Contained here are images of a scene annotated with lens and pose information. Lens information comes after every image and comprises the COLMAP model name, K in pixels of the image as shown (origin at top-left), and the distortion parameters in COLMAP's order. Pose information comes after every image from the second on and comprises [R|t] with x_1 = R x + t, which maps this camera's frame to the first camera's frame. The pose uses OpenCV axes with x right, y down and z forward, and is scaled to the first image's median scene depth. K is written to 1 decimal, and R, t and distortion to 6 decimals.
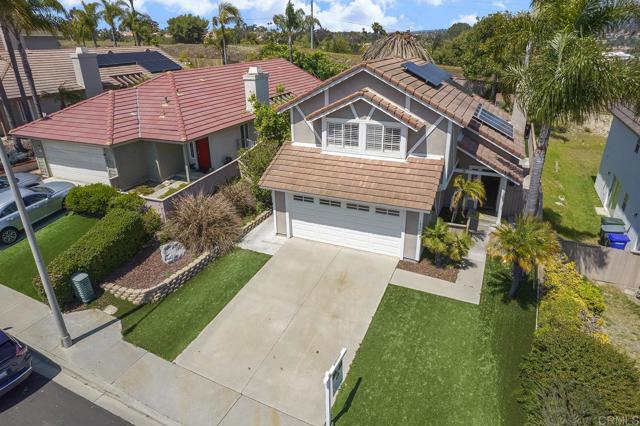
lens RADIAL K [[423.5, 0, 325.3], [0, 423.5, 223.2], [0, 0, 1]] dist [-0.067459, 0.050195]
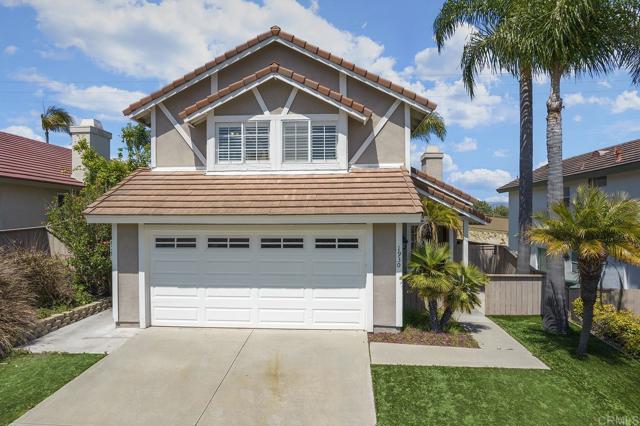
lens RADIAL K [[423.5, 0, 329.9], [0, 423.5, 227.7], [0, 0, 1]] dist [-0.067459, 0.050195]
pose [[0.933561, -0.000577, 0.358418, -0.063775], [0.145089, 0.915011, -0.376437, 0.163858], [-0.327739, 0.403429, 0.854302, 0.505453]]
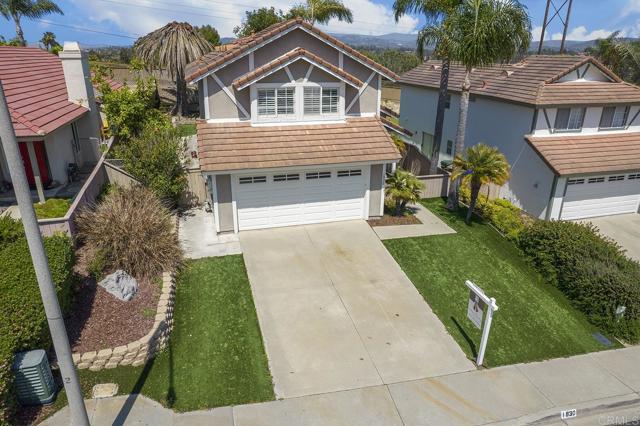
lens RADIAL K [[423.5, 0, 332.4], [0, 423.5, 223.8], [0, 0, 1]] dist [-0.067459, 0.050195]
pose [[0.757554, -0.229913, 0.610944, -0.496328], [0.255230, 0.965740, 0.046952, 0.029458], [-0.600807, 0.120363, 0.790281, 0.267910]]
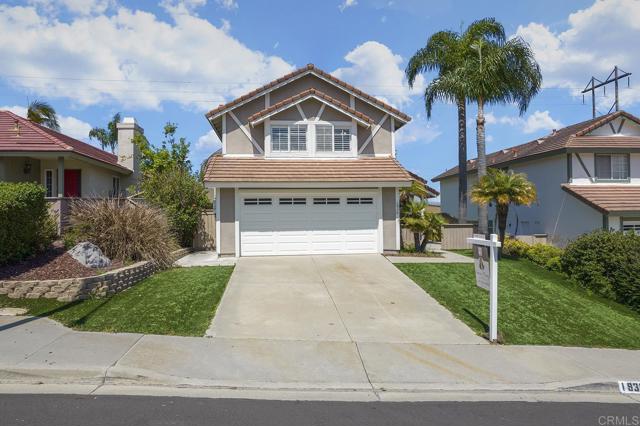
lens RADIAL K [[423.5, 0, 329.1], [0, 423.5, 214.1], [0, 0, 1]] dist [-0.067459, 0.050195]
pose [[0.853892, 0.001769, 0.520447, -0.387315], [0.224865, 0.900586, -0.371996, 0.324342], [-0.469365, 0.434675, 0.768605, 0.329053]]
